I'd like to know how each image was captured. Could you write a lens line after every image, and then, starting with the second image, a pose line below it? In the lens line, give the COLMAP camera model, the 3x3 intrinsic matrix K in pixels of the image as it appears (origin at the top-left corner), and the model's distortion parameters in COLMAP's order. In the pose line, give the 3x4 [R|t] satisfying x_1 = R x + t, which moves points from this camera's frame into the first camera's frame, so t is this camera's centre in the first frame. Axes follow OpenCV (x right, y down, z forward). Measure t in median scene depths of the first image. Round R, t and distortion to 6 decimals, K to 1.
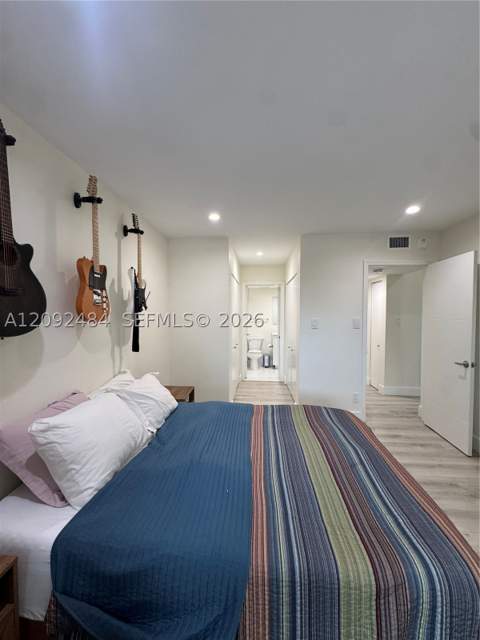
lens RADIAL K [[254.7, 0, 240.0], [0, 254.7, 320.0], [0, 0, 1]] dist [-0.002335, -0.000028]
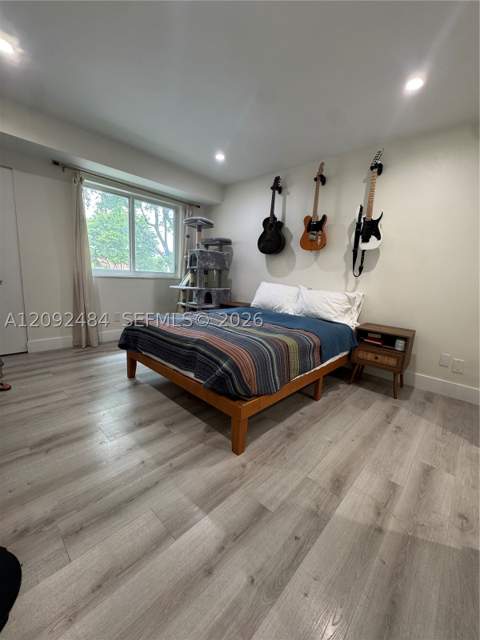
lens RADIAL K [[254.7, 0, 240.0], [0, 254.7, 320.0], [0, 0, 1]] dist [-0.002335, -0.000028]
pose [[-0.628238, 0.105417, -0.770846, 1.137291], [-0.074438, 0.978089, 0.194425, 0.167146], [0.774452, 0.179525, -0.606626, 1.693775]]
